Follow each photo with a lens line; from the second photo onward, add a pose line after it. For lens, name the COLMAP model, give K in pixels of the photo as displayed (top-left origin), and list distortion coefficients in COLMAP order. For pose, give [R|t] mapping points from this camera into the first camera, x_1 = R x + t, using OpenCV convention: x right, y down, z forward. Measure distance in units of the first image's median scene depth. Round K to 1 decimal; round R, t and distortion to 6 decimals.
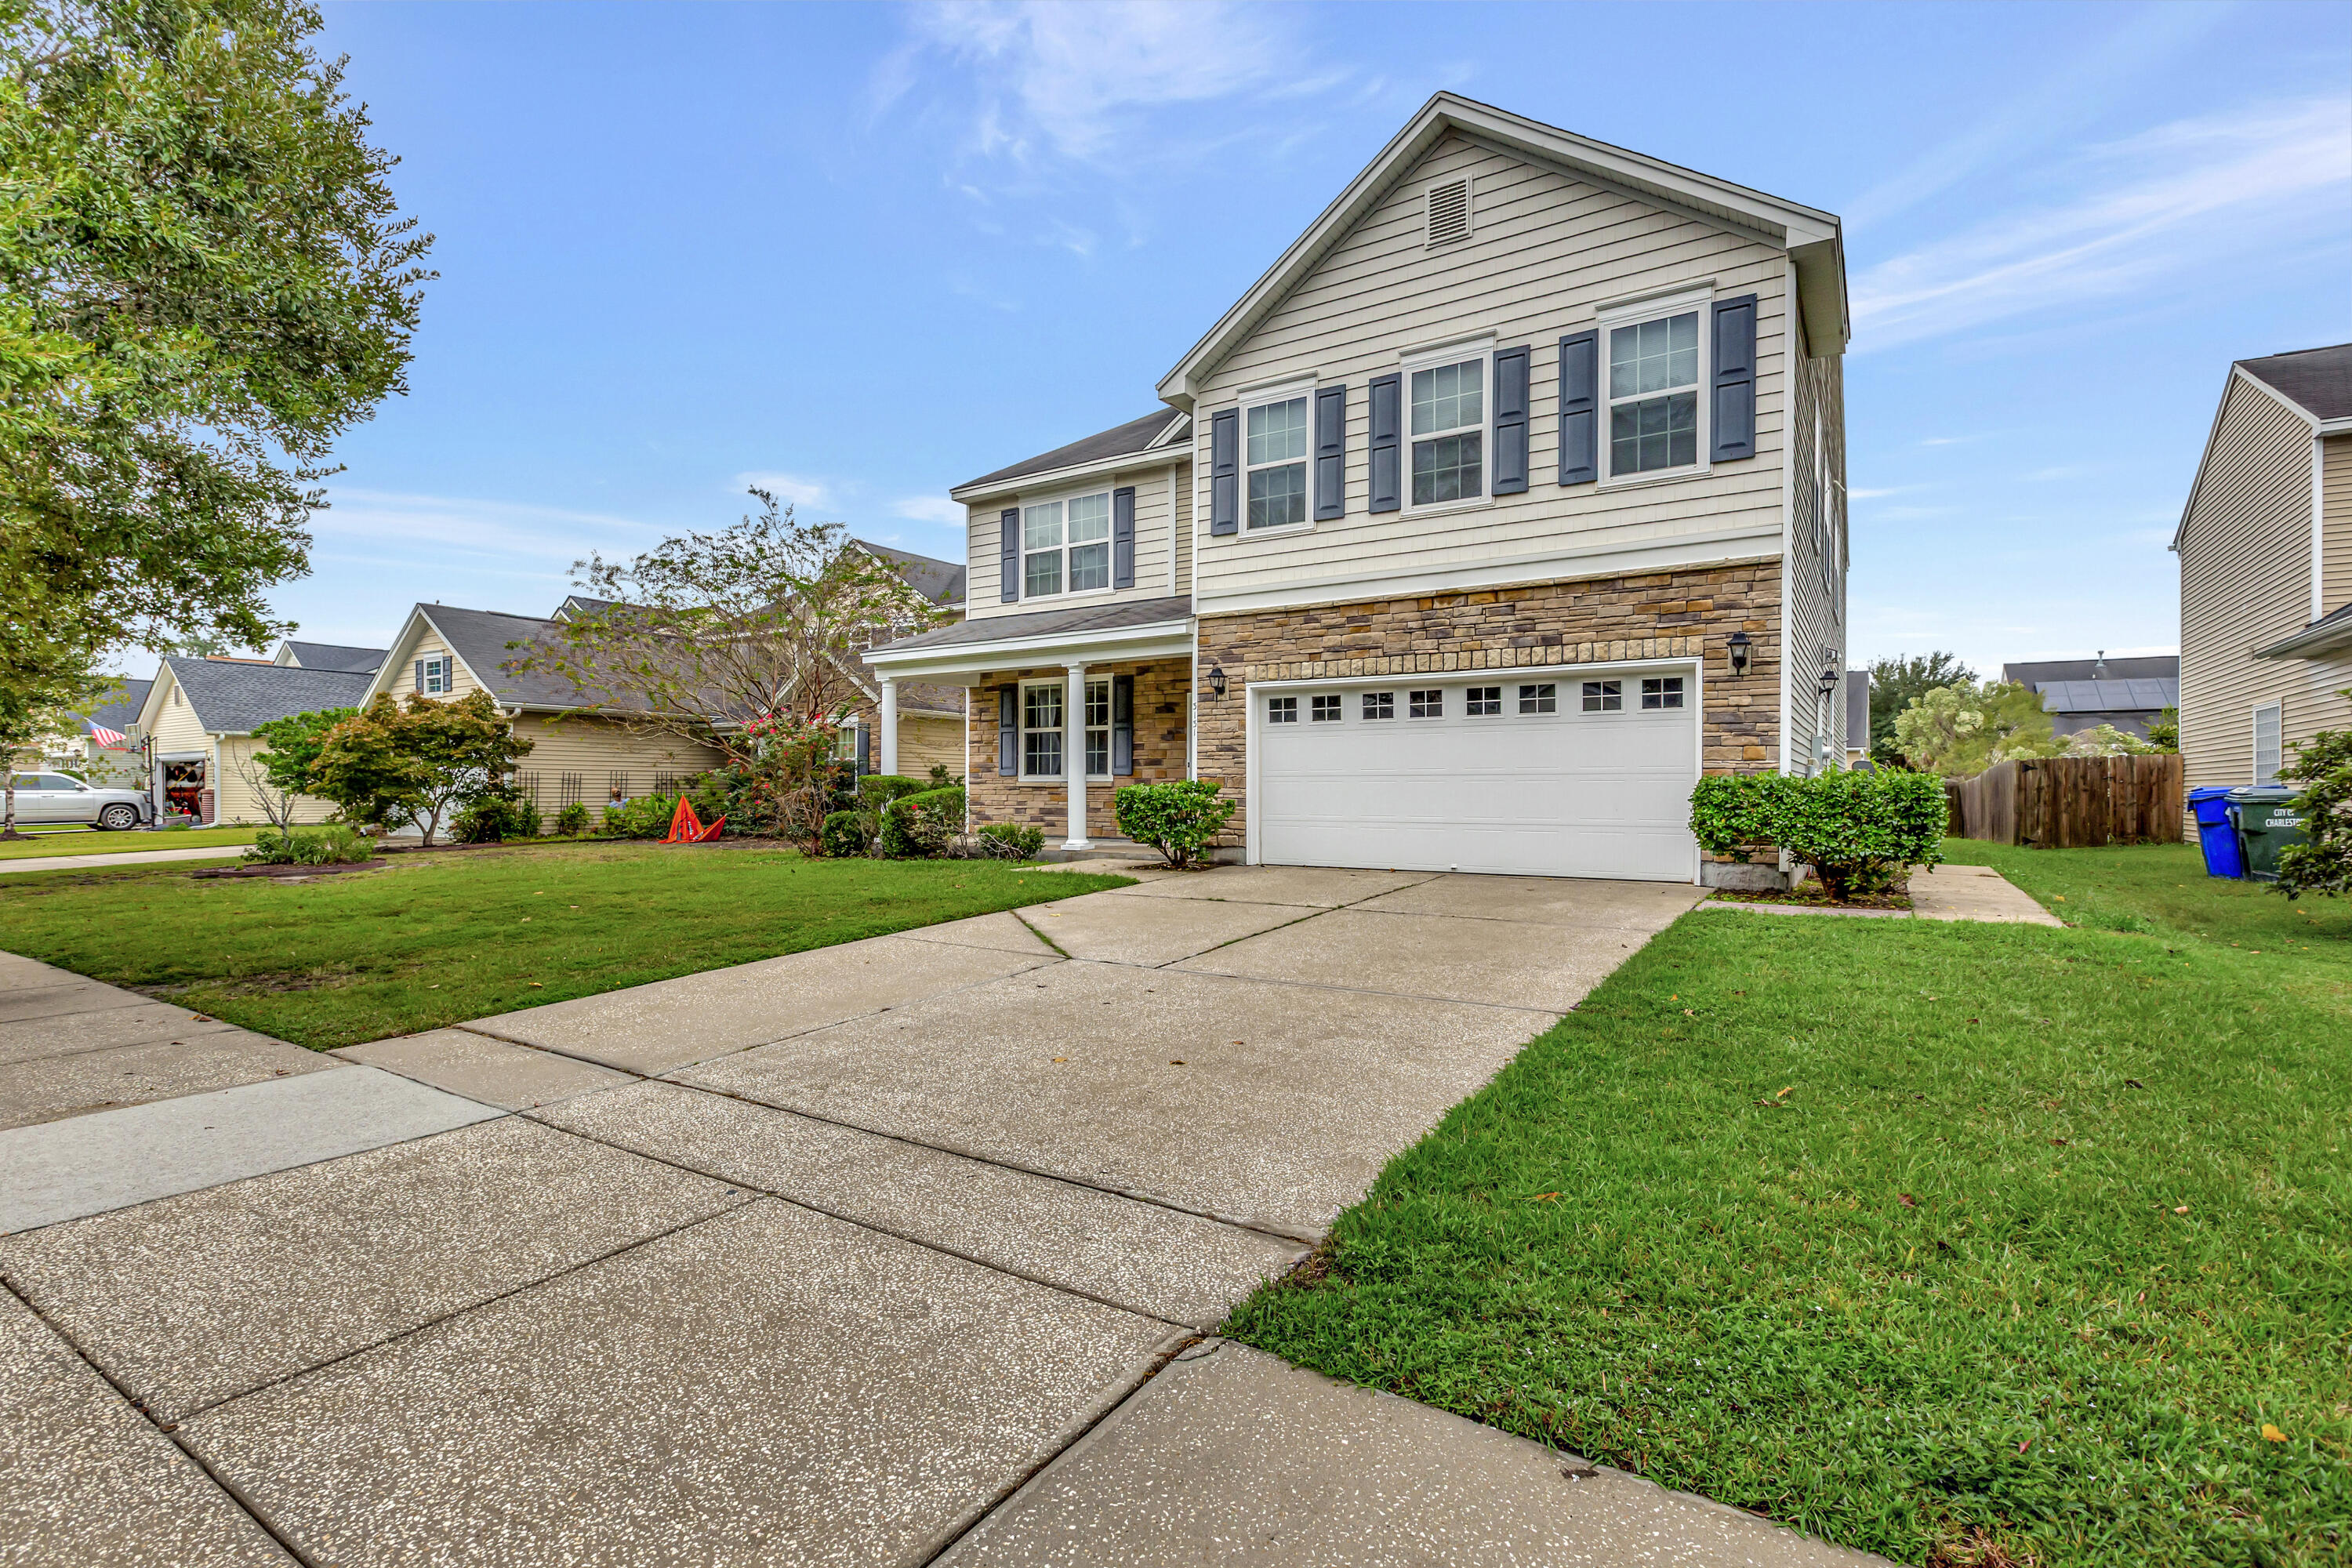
lens RADIAL K [[1094.1, 0, 1152.7], [0, 1094.1, 697.9], [0, 0, 1]] dist [0.000273, 0.000038]
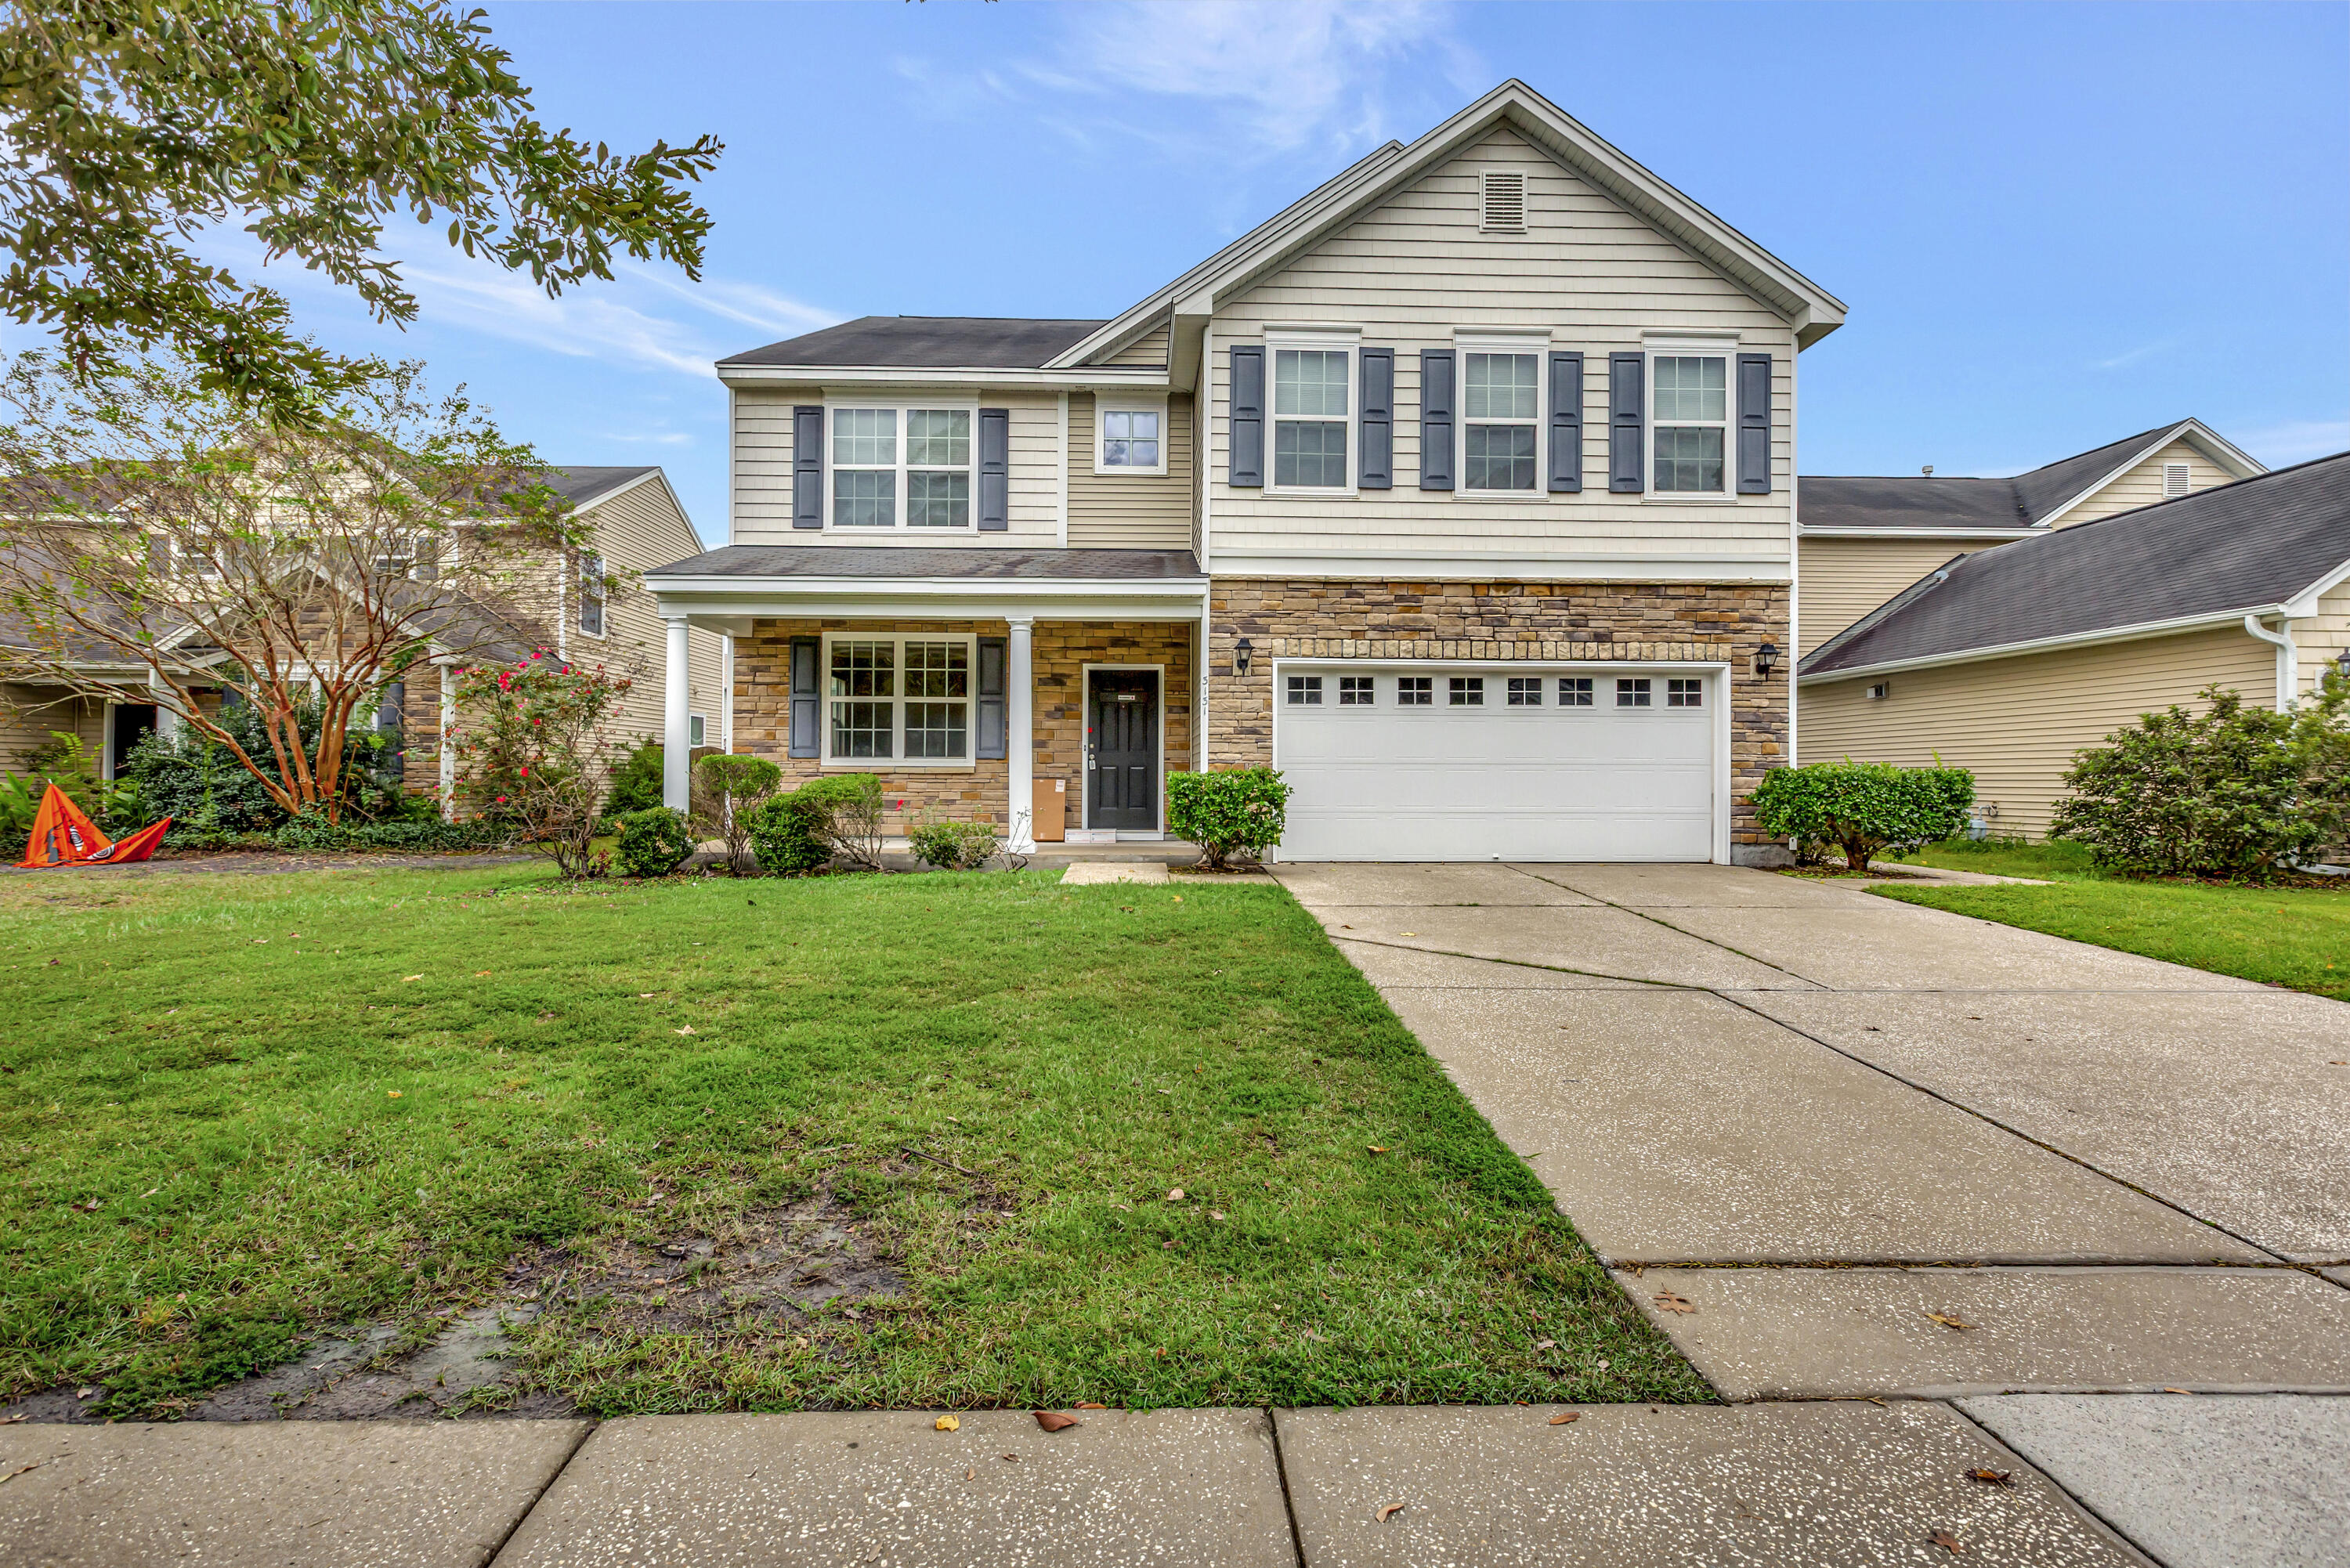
lens RADIAL K [[1094.9, 0, 1162.5], [0, 1094.9, 688.4], [0, 0, 1]] dist [0.001638, 0.000390]
pose [[0.814314, 0.049781, 0.578287, -0.516148], [-0.052073, 0.998563, -0.012633, 0.027971], [-0.578085, -0.019826, 0.815736, 0.338709]]
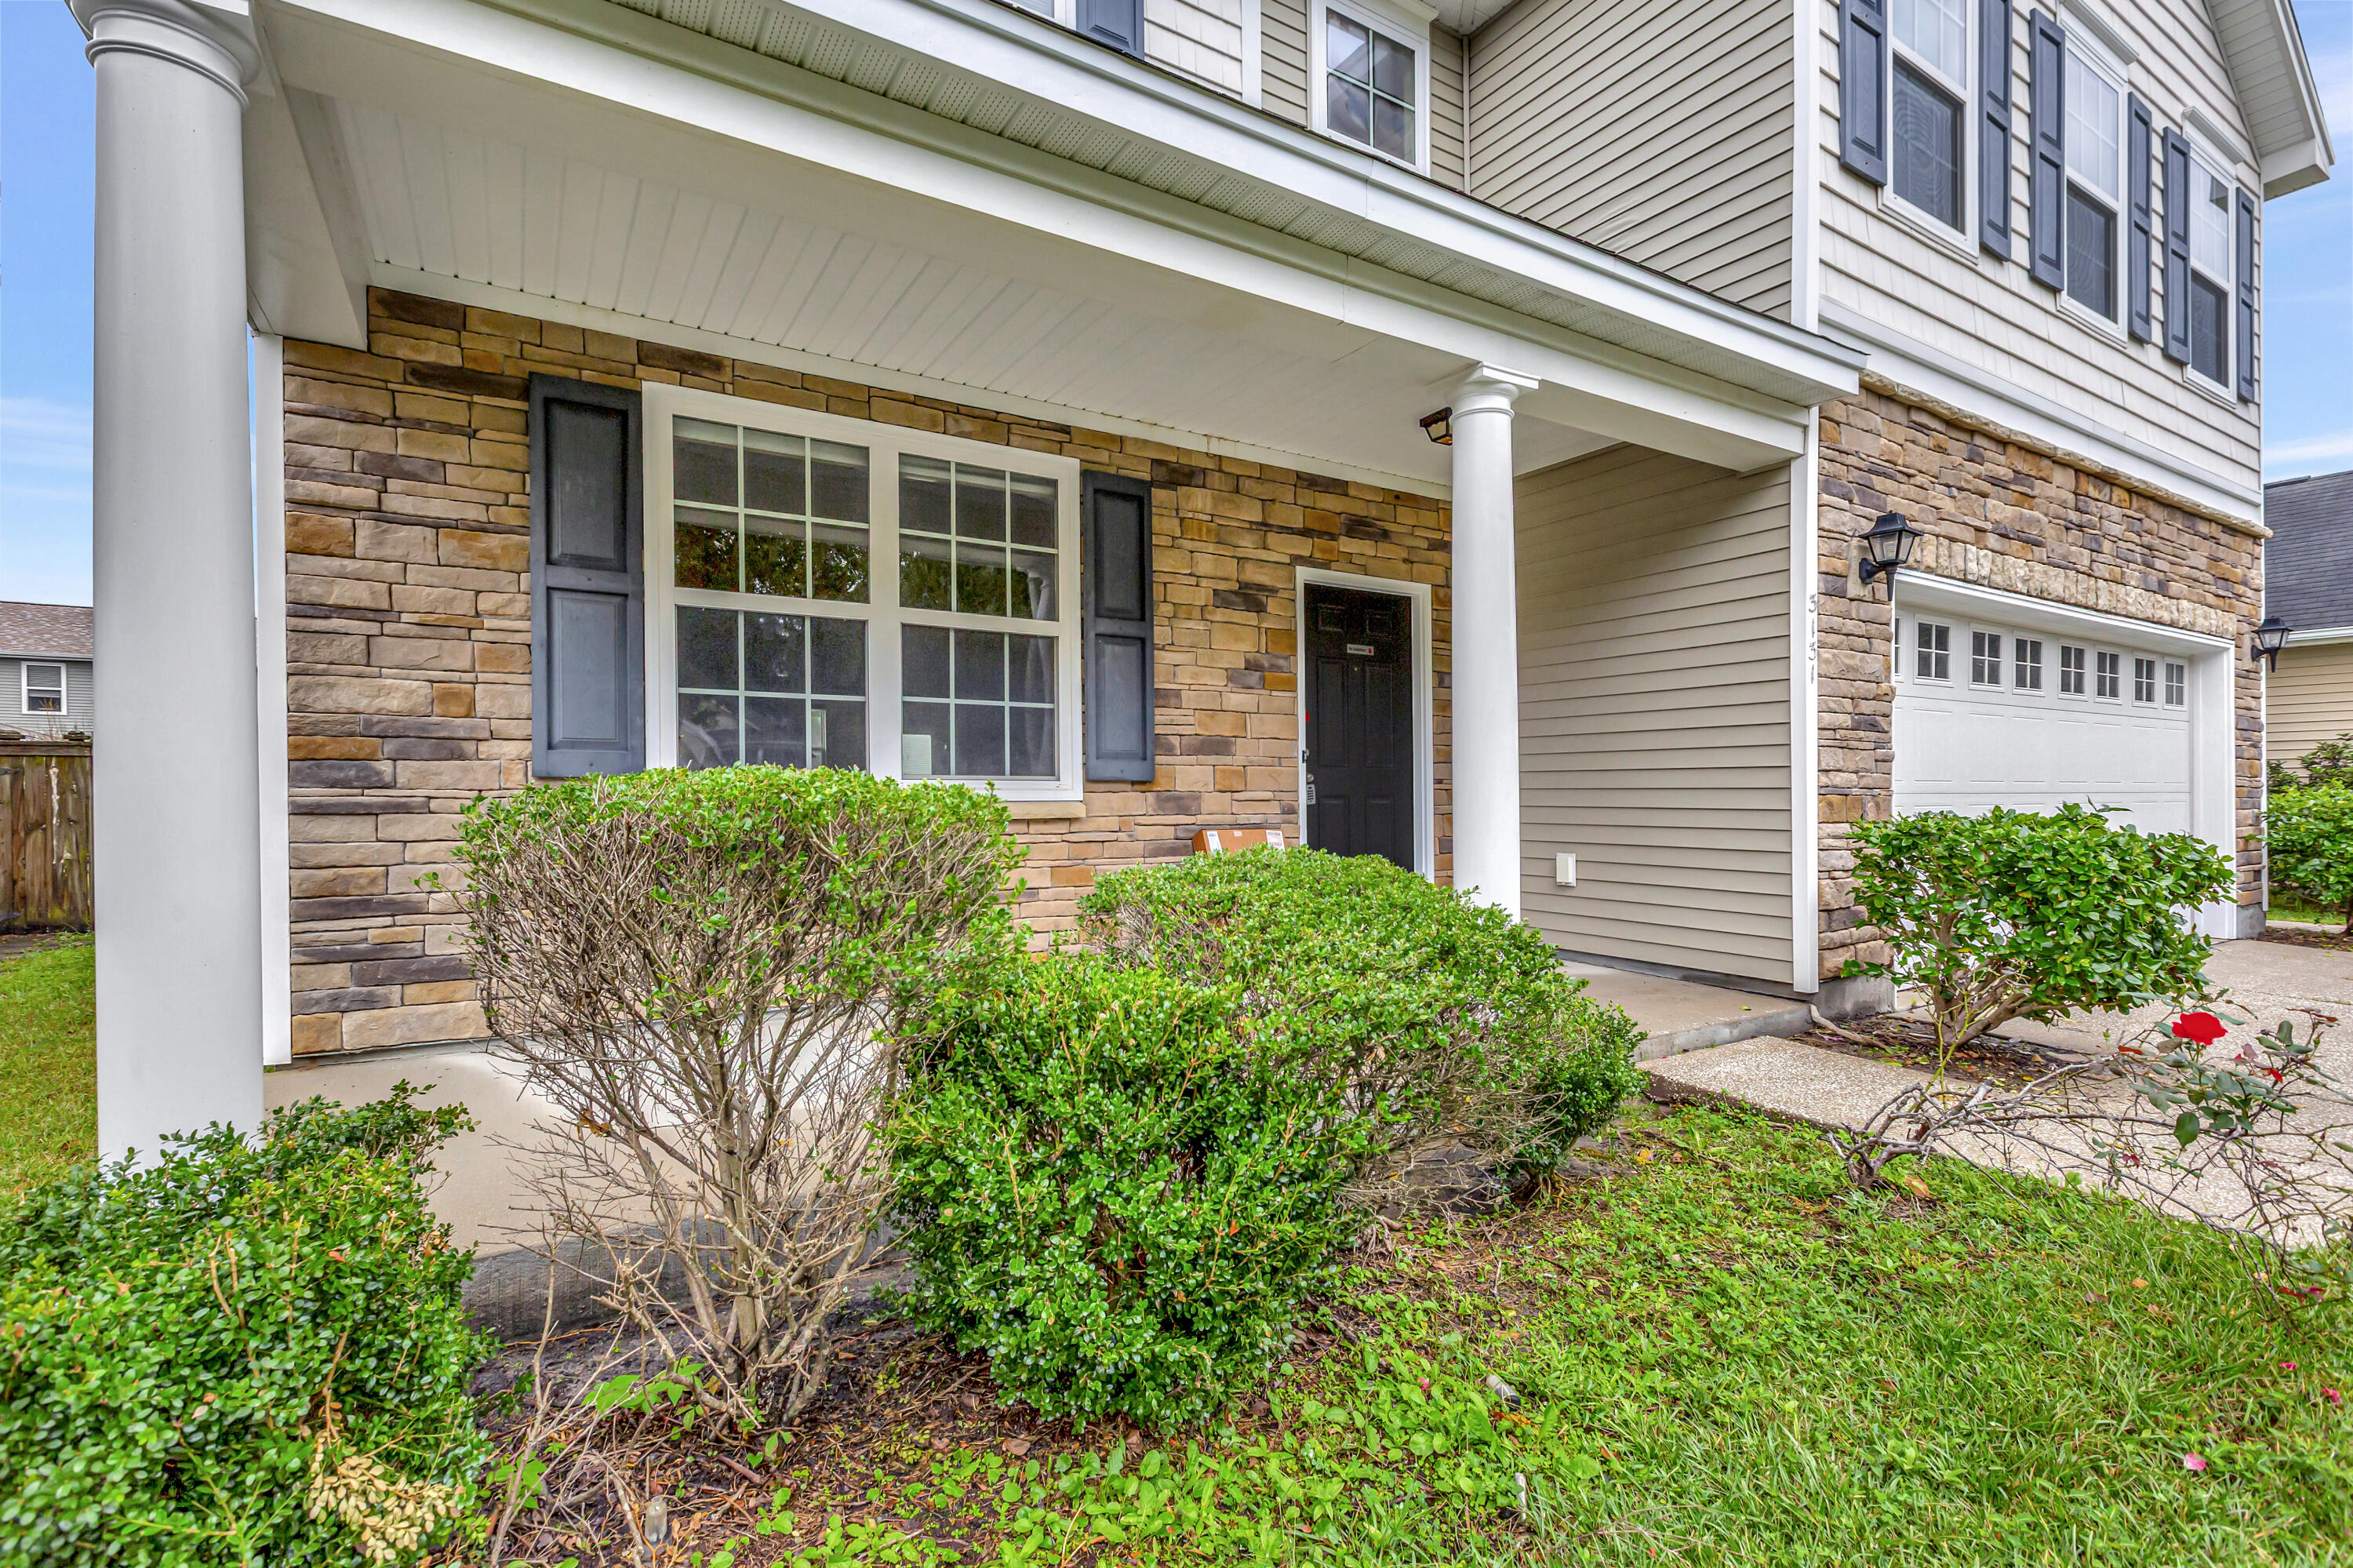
lens RADIAL K [[1073.7, 0, 1190.0], [0, 1073.7, 770.7], [0, 0, 1]] dist [0.001783, 0.000227]
pose [[0.412798, 0.016126, 0.910680, -0.401125], [-0.075490, 0.997009, 0.016564, 0.078441], [-0.907689, -0.075585, 0.412781, 1.102689]]
